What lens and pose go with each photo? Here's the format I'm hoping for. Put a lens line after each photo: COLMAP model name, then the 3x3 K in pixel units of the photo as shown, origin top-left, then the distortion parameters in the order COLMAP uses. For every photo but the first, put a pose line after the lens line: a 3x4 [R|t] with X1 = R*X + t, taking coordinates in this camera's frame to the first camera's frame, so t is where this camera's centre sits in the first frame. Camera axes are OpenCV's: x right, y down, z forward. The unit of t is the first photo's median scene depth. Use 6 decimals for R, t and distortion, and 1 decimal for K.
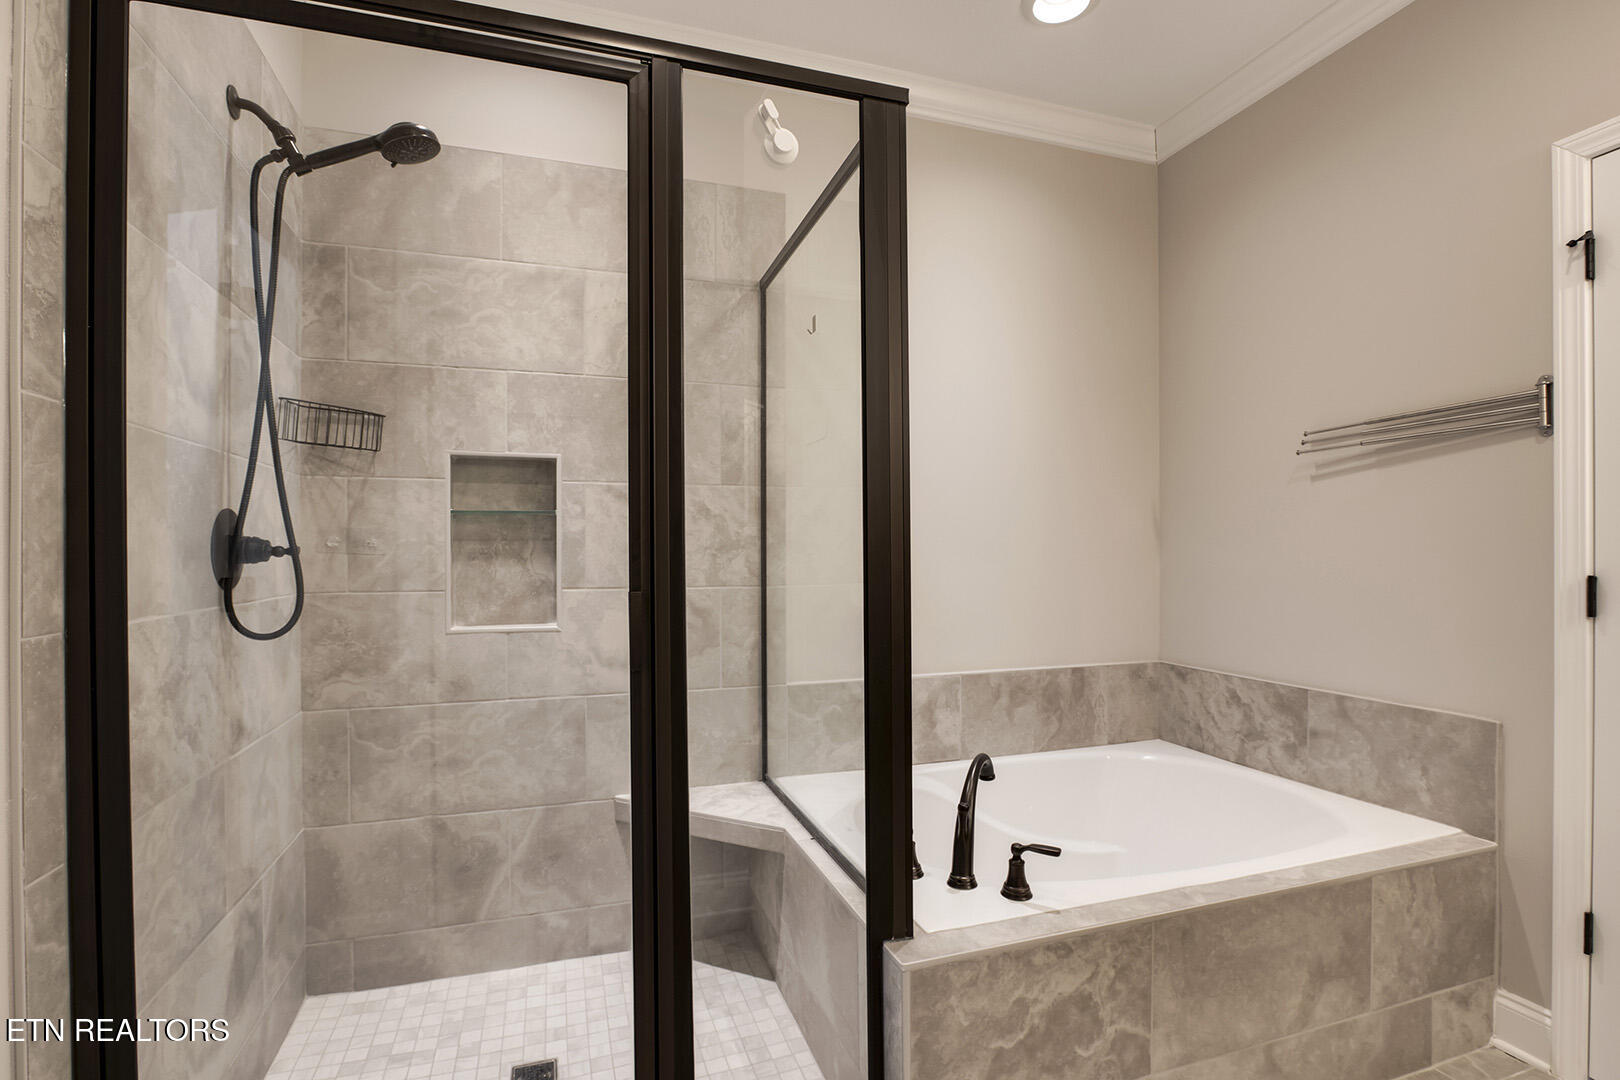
lens RADIAL K [[760.4, 0, 812.7], [0, 760.4, 555.1], [0, 0, 1]] dist [-0.024323, 0.004277]
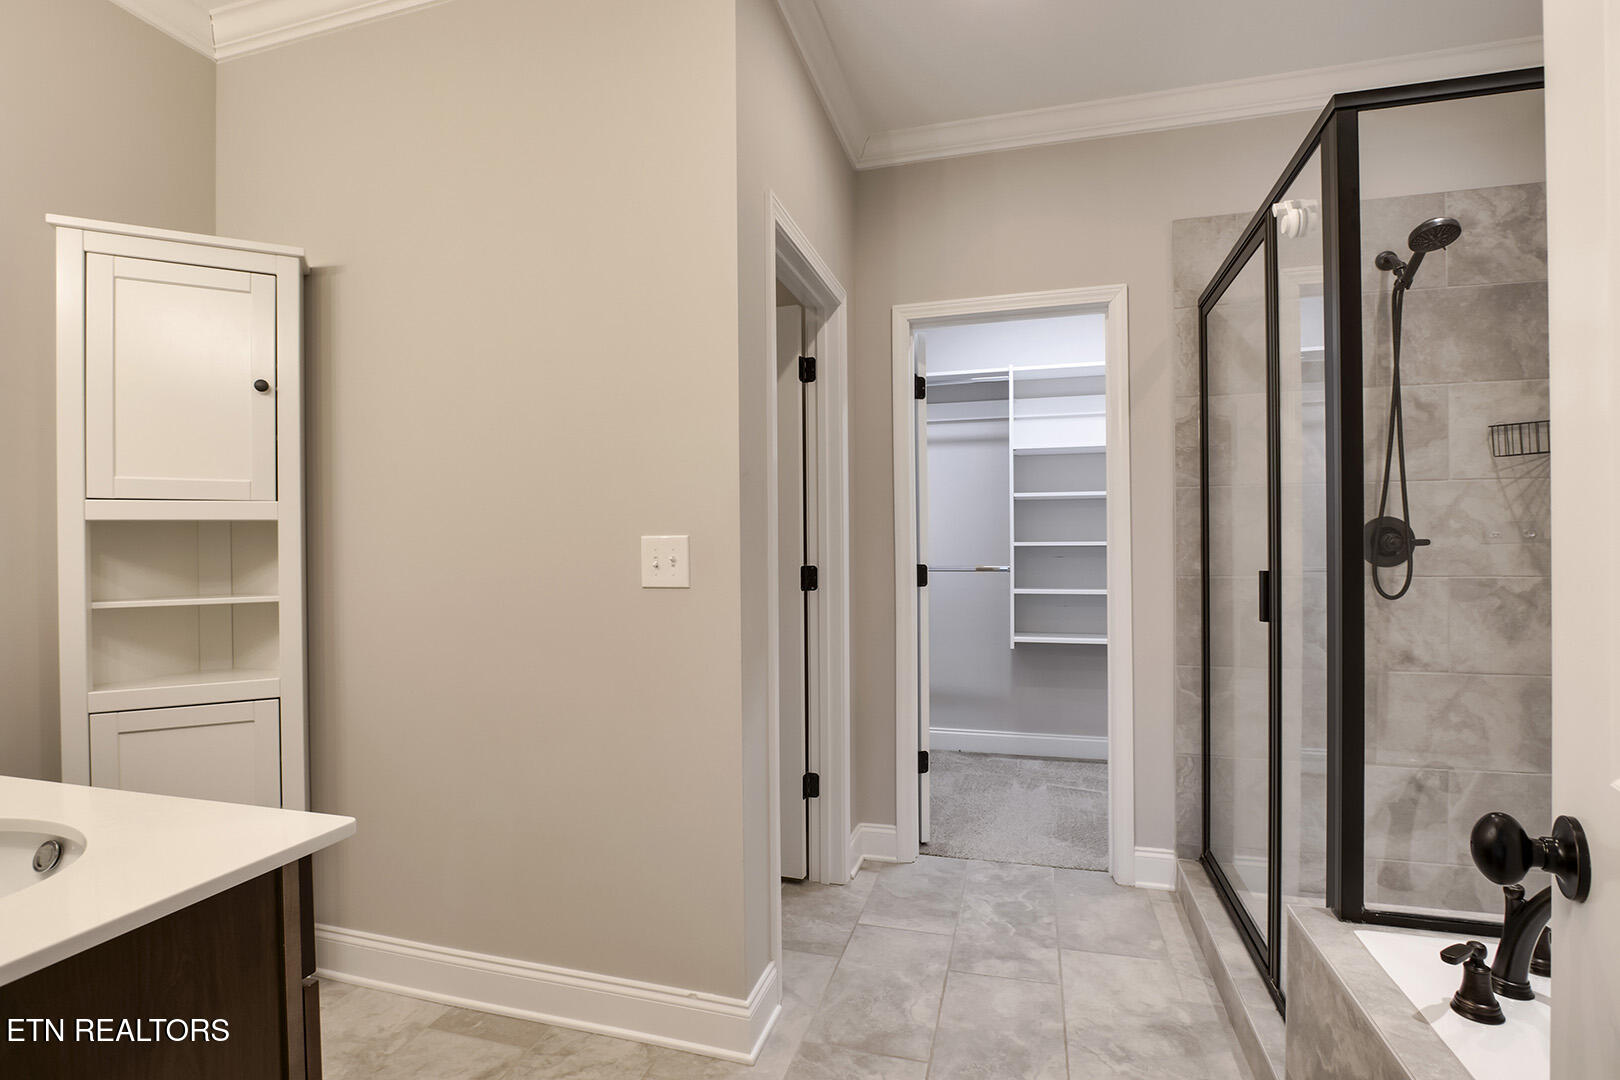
lens RADIAL K [[760.4, 0, 812.7], [0, 760.4, 555.1], [0, 0, 1]] dist [-0.024323, 0.004277]
pose [[-0.564058, 0.016277, -0.825575, 1.321238], [0.011784, 0.999863, 0.011662, -0.008966], [0.825651, -0.003150, -0.564172, 0.950532]]
